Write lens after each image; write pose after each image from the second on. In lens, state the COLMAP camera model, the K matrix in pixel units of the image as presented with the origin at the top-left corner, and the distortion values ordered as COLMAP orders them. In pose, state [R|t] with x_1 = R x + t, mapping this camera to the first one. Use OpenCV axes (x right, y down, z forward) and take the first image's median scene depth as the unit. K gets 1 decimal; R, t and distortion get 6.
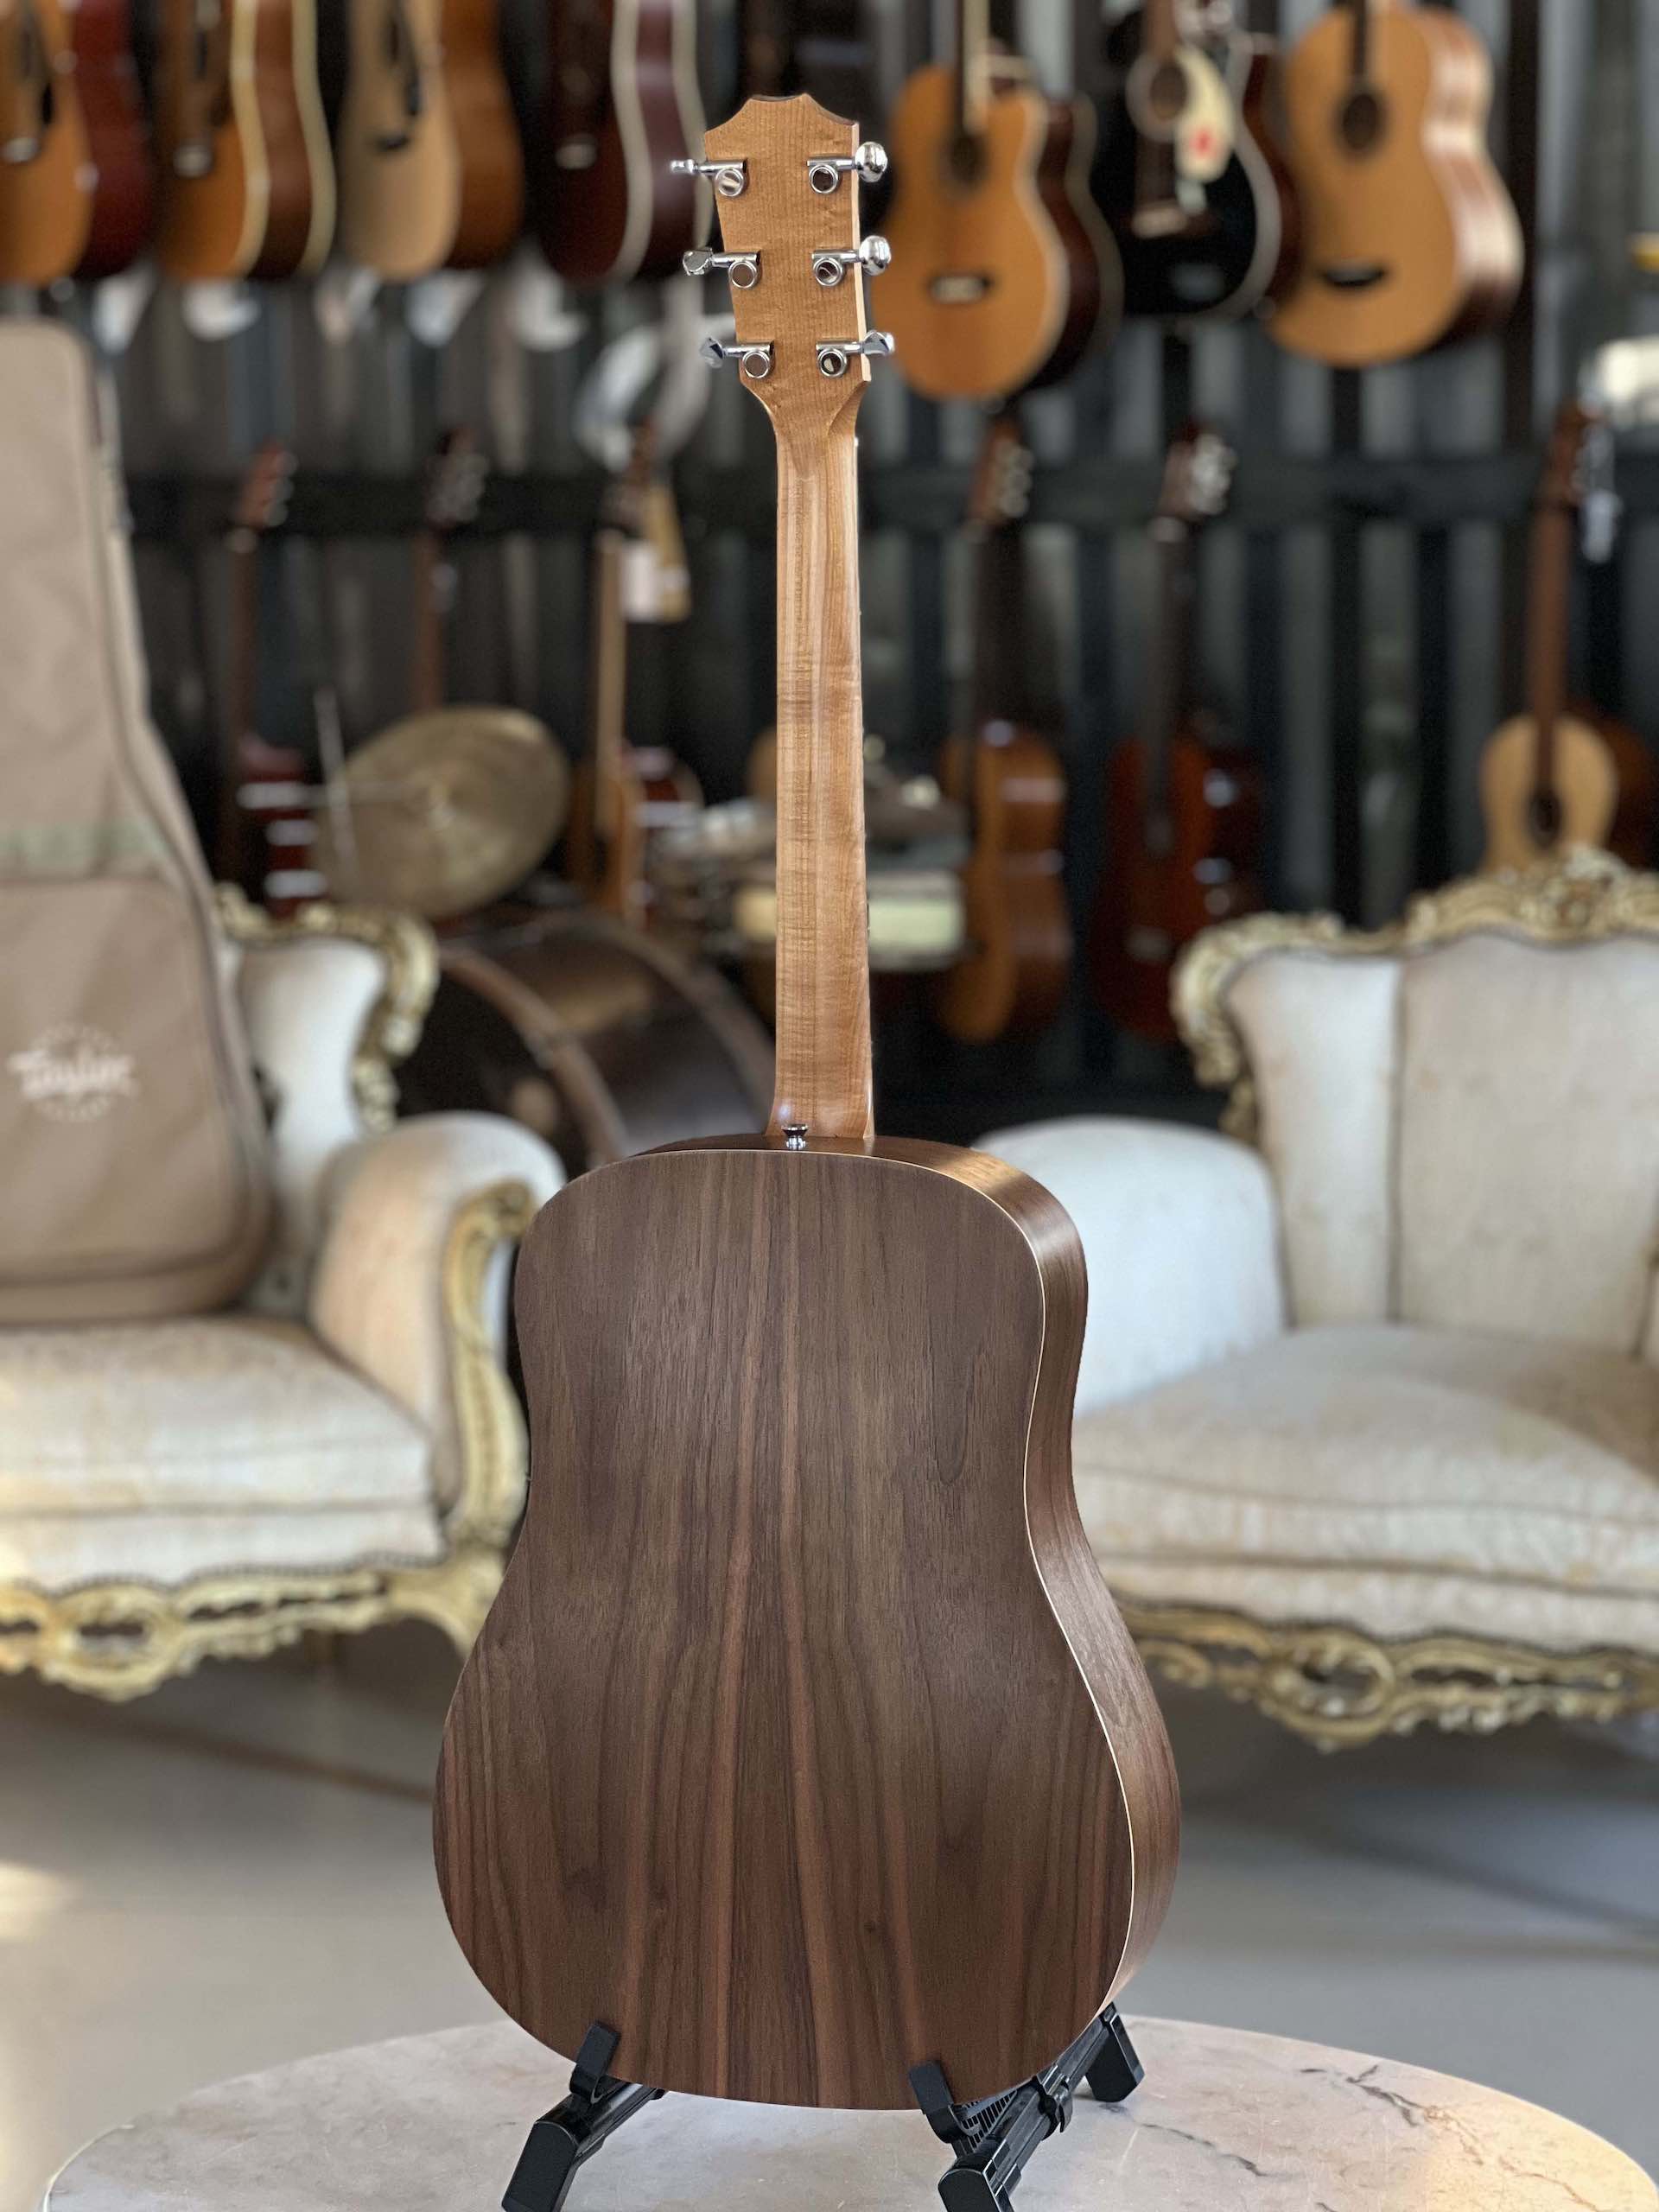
lens RADIAL K [[4963.5, 0, 841.8], [0, 4963.5, 1119.8], [0, 0, 1]] dist [0.079600, 0.000000]
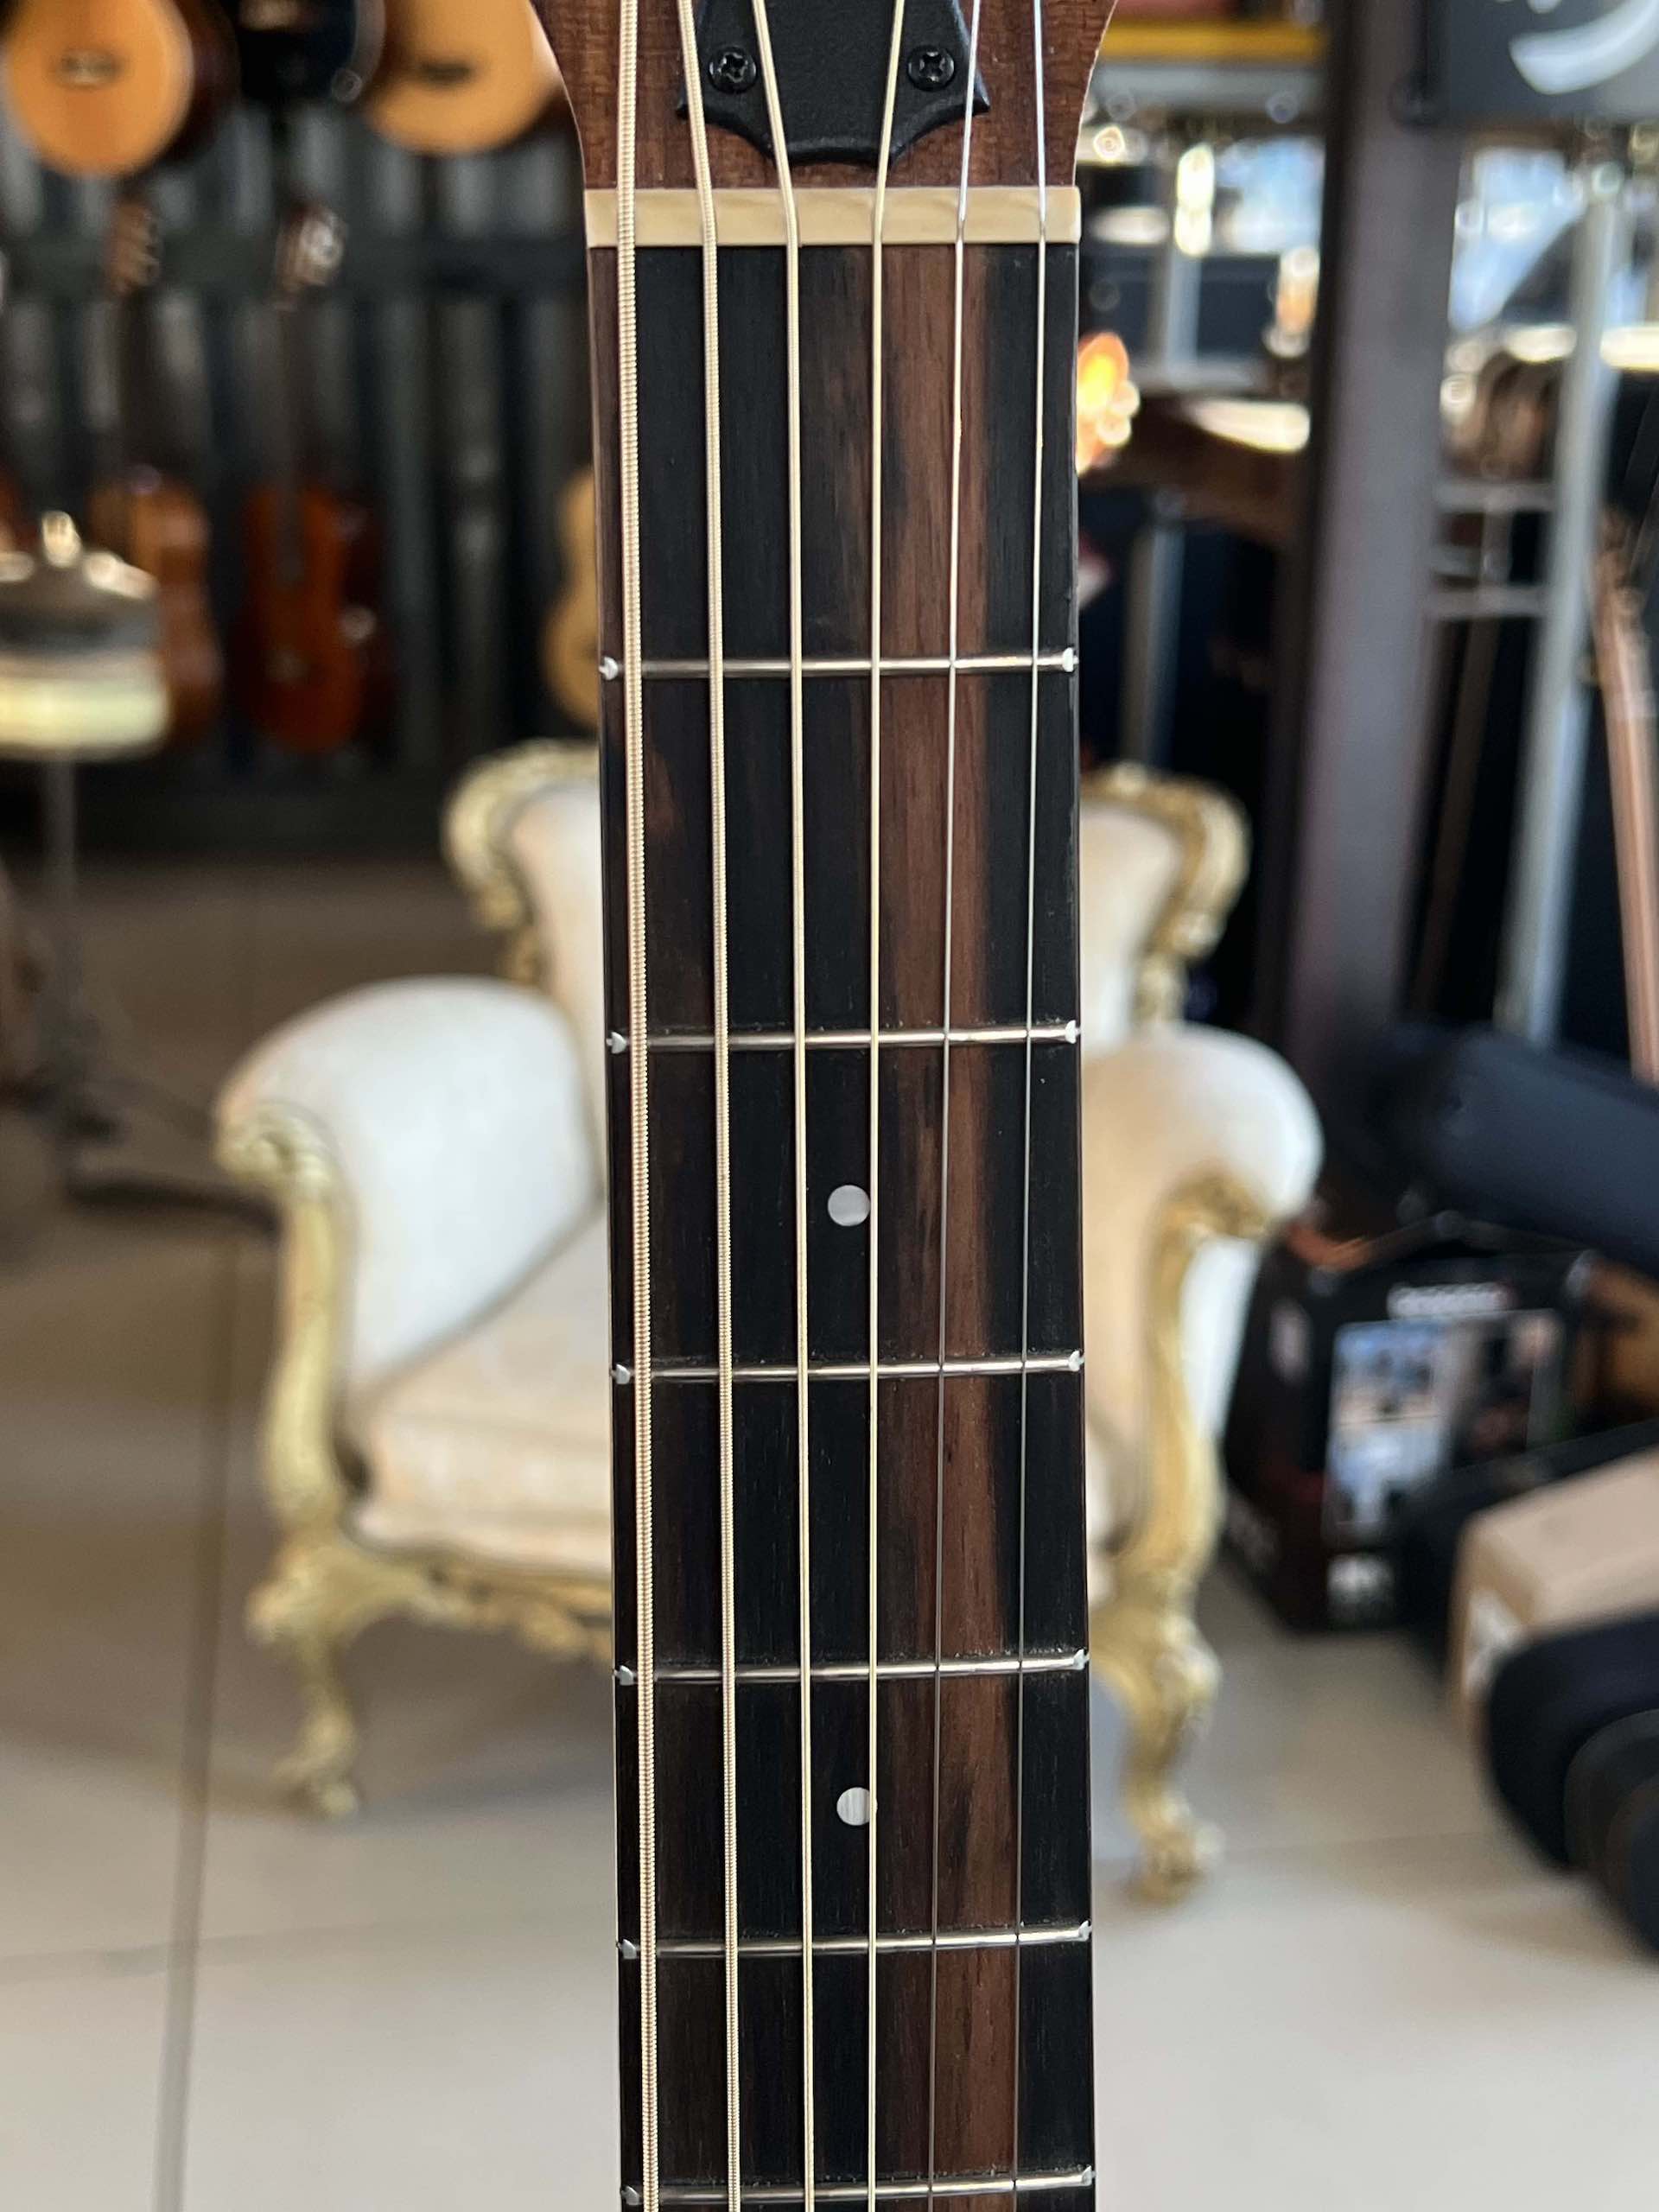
lens RADIAL K [[2831.7, 0, 830.2], [0, 2831.7, 1105.9], [0, 0, 1]] dist [0.055611, 0.000000]
pose [[0.955991, -0.068769, 0.285222, -0.033241], [0.020689, 0.985523, 0.168272, -0.100435], [-0.292665, -0.154966, 0.943575, 0.723665]]
